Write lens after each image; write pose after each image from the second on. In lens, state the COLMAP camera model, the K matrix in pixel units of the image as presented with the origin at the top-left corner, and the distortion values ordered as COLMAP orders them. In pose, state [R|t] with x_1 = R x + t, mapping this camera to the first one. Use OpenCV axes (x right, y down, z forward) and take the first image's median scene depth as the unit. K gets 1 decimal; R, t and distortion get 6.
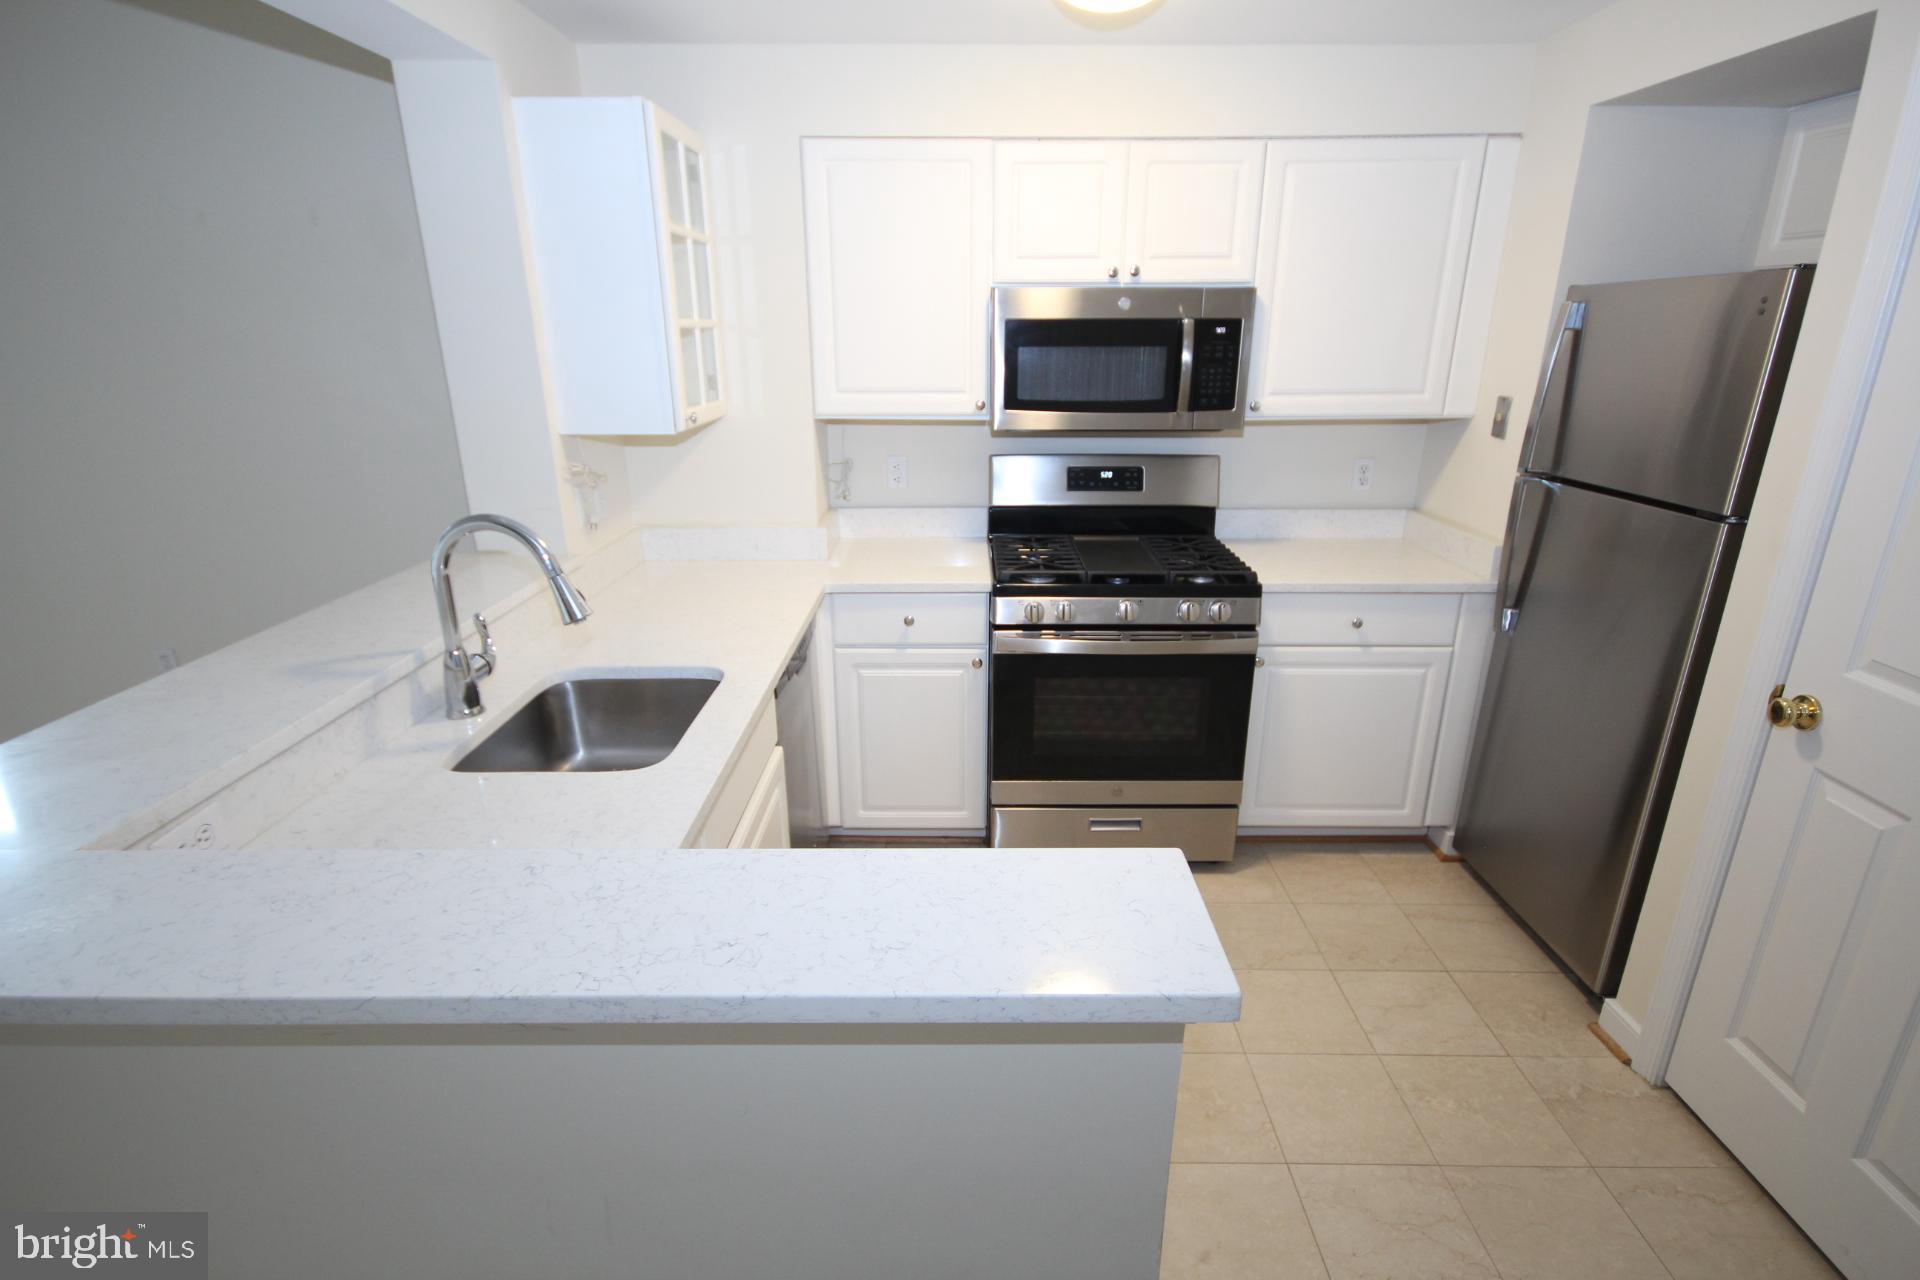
lens RADIAL K [[947.9, 0, 966.4], [0, 947.9, 648.6], [0, 0, 1]] dist [0.009104, 0.000977]
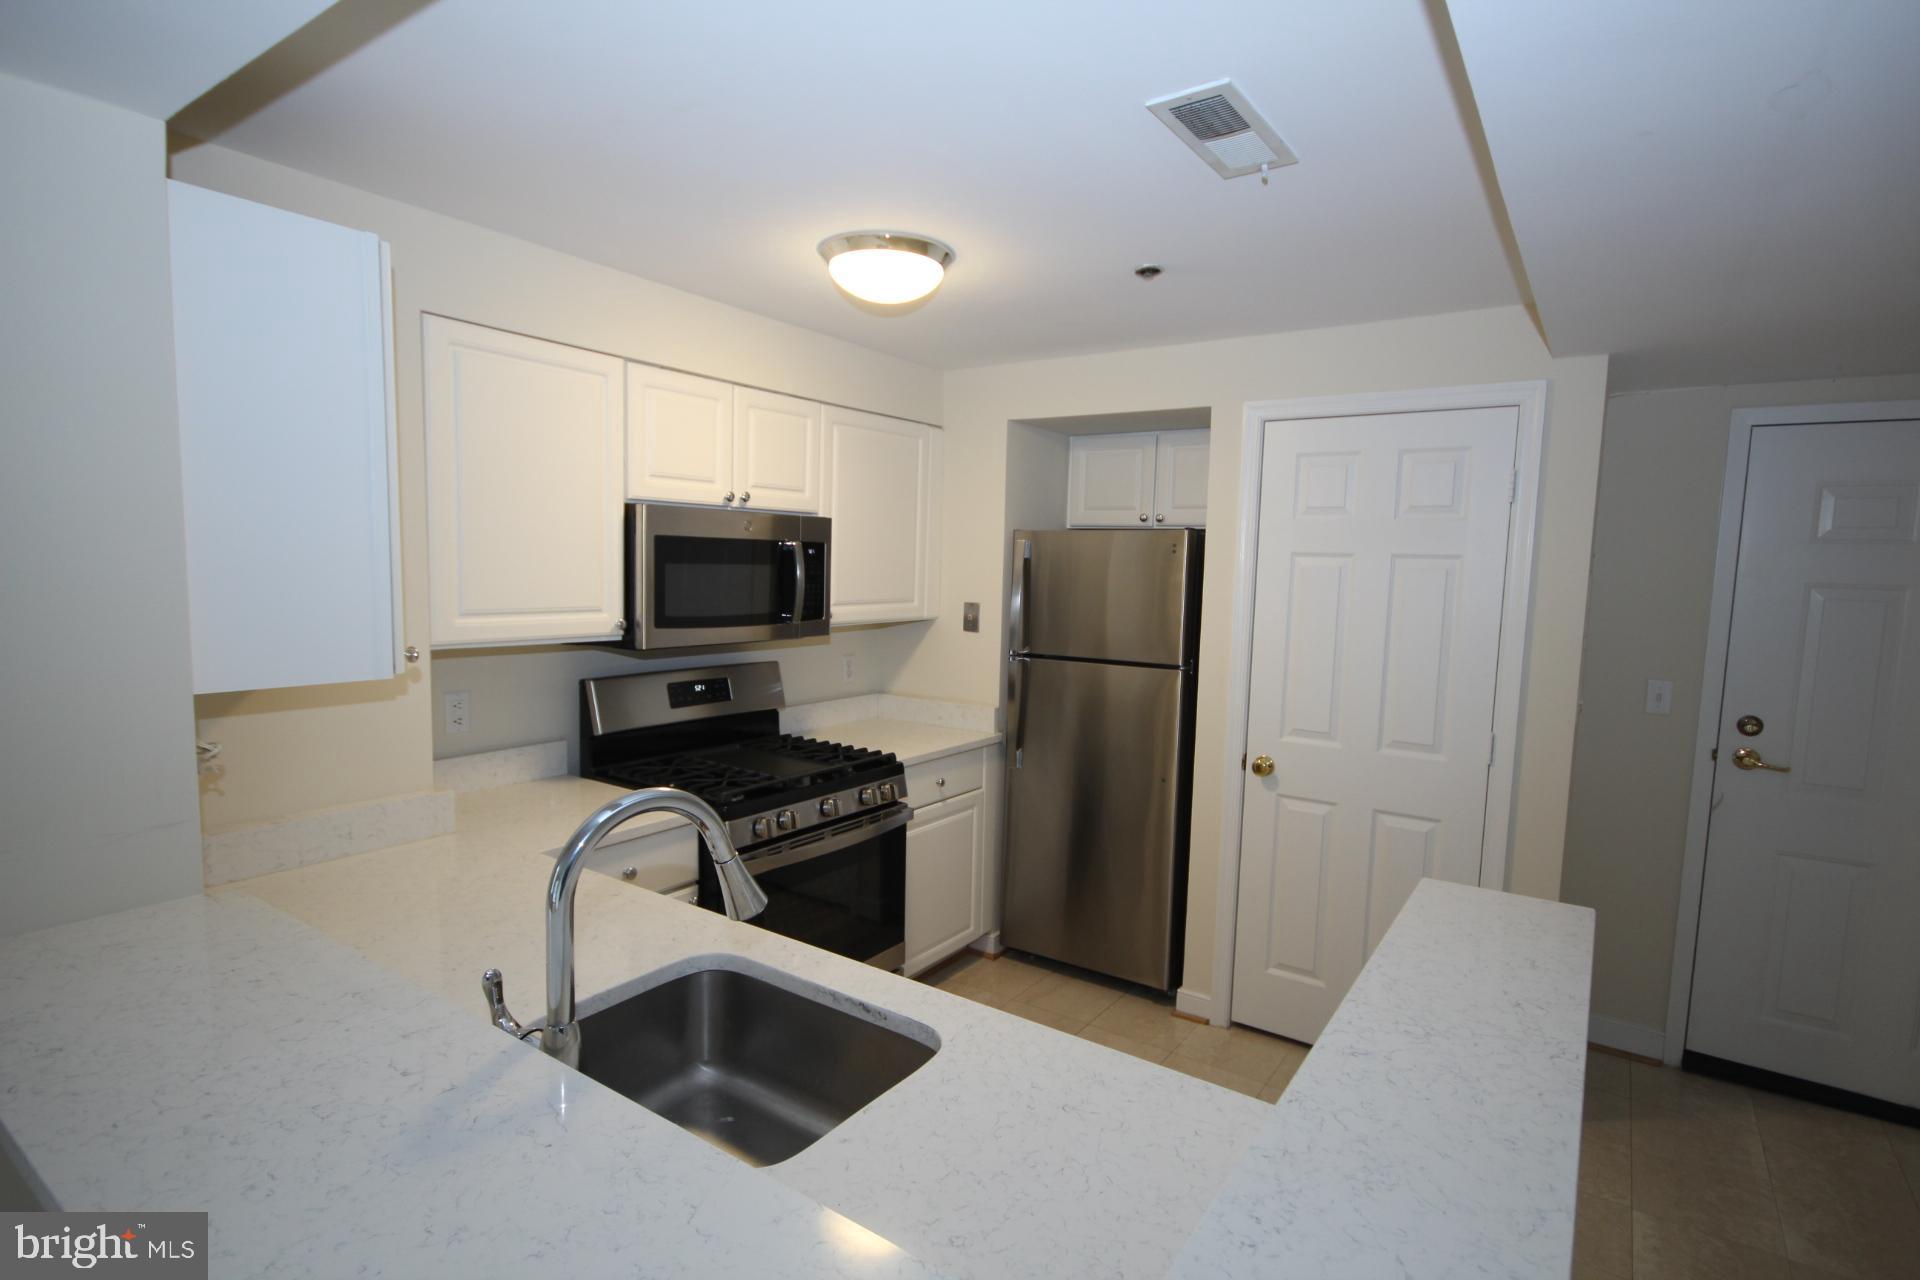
lens RADIAL K [[947.9, 0, 974.4], [0, 947.9, 646.7], [0, 0, 1]] dist [0.009104, 0.000977]
pose [[0.559286, -0.061513, 0.826690, -0.568068], [0.240608, 0.966359, -0.090875, -0.074860], [-0.793289, 0.249733, 0.555271, 0.242588]]
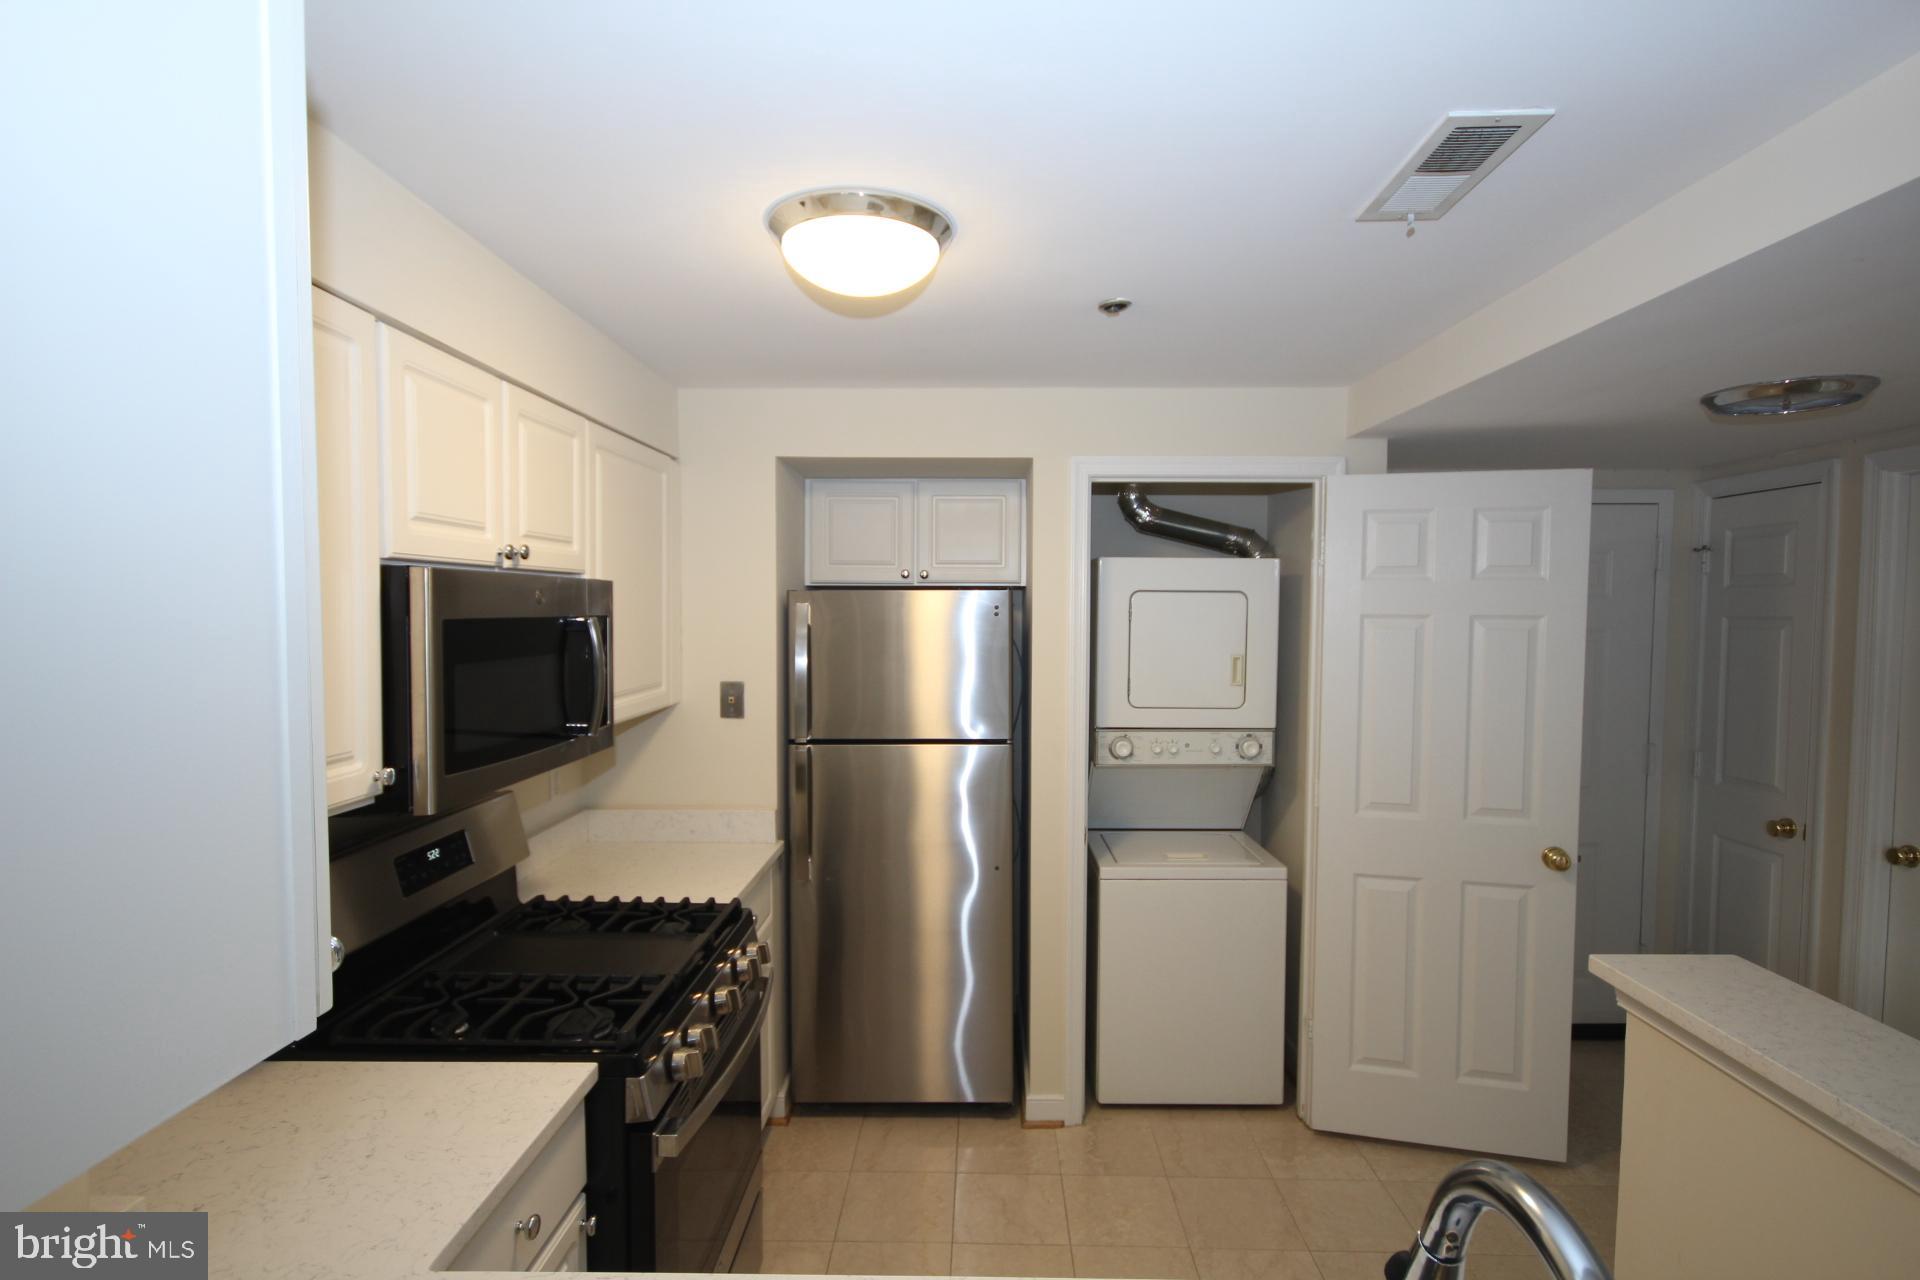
lens RADIAL K [[947.9, 0, 969.6], [0, 947.9, 655.2], [0, 0, 1]] dist [0.009104, 0.000977]
pose [[0.008364, -0.050589, 0.998685, -0.517295], [0.316203, 0.947607, 0.045354, -0.252495], [-0.948655, 0.315407, 0.023922, 0.692284]]
